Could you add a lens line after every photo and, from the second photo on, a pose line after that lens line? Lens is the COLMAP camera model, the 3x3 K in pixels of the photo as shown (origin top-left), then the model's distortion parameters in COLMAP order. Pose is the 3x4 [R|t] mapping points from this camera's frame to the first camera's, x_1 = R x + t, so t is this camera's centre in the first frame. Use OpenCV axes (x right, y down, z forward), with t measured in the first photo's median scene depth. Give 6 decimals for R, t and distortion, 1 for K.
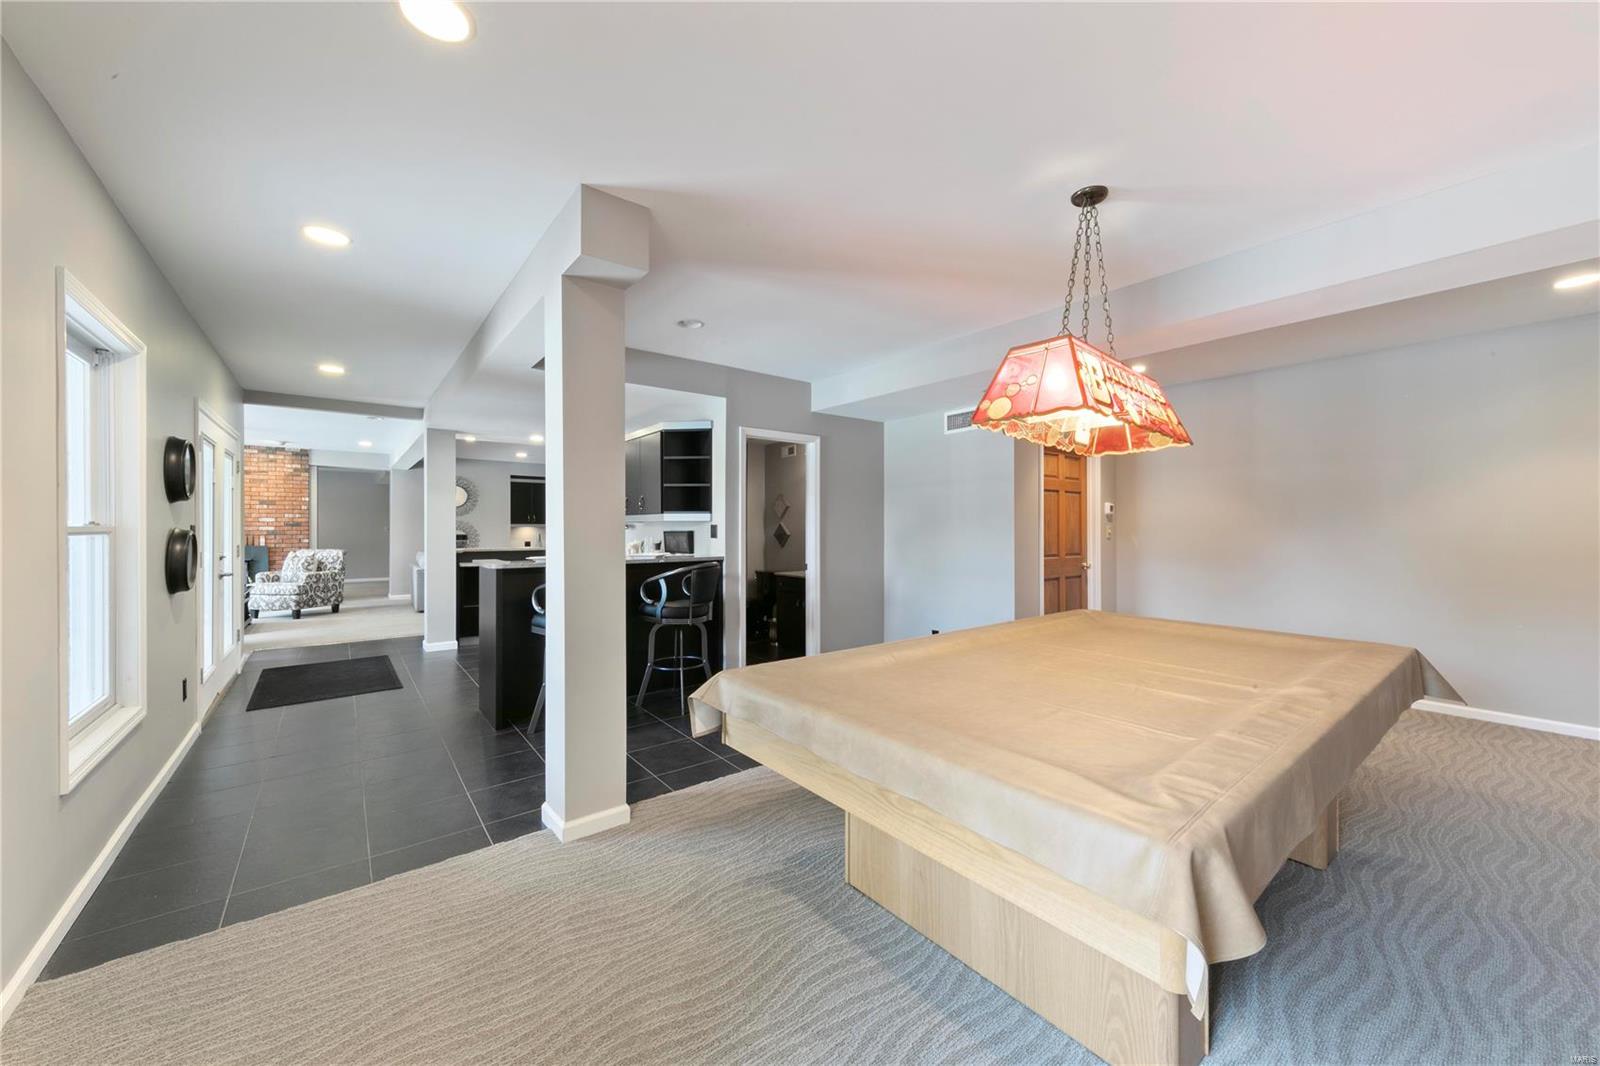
lens RADIAL K [[578.9, 0, 800.9], [0, 578.9, 529.1], [0, 0, 1]] dist [0.001187, 0.000129]
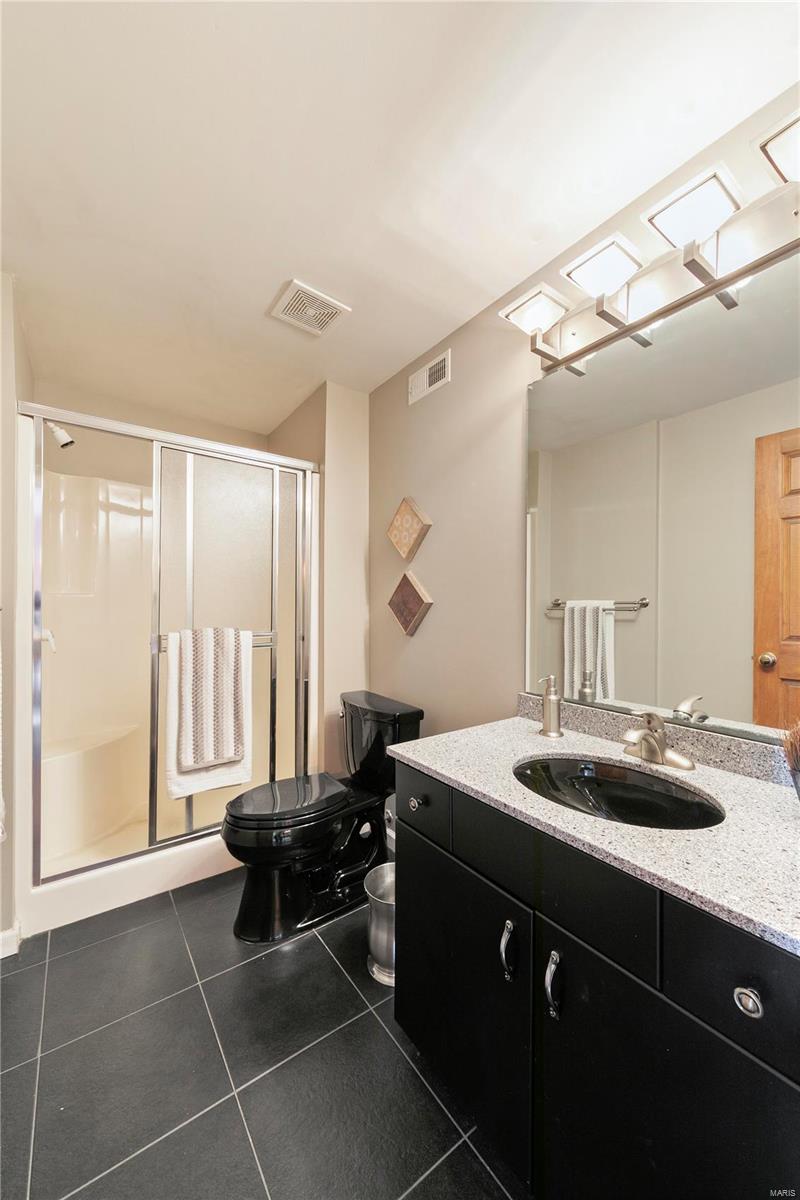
lens RADIAL K [[434.2, 0, 396.6], [0, 434.2, 604.7], [0, 0, 1]] dist [0.001187, 0.000129]
pose [[0.999315, 0.003455, -0.036847, -0.031453], [-0.003736, 0.999964, -0.007568, 0.013361], [0.036820, 0.007701, 0.999292, 0.721636]]
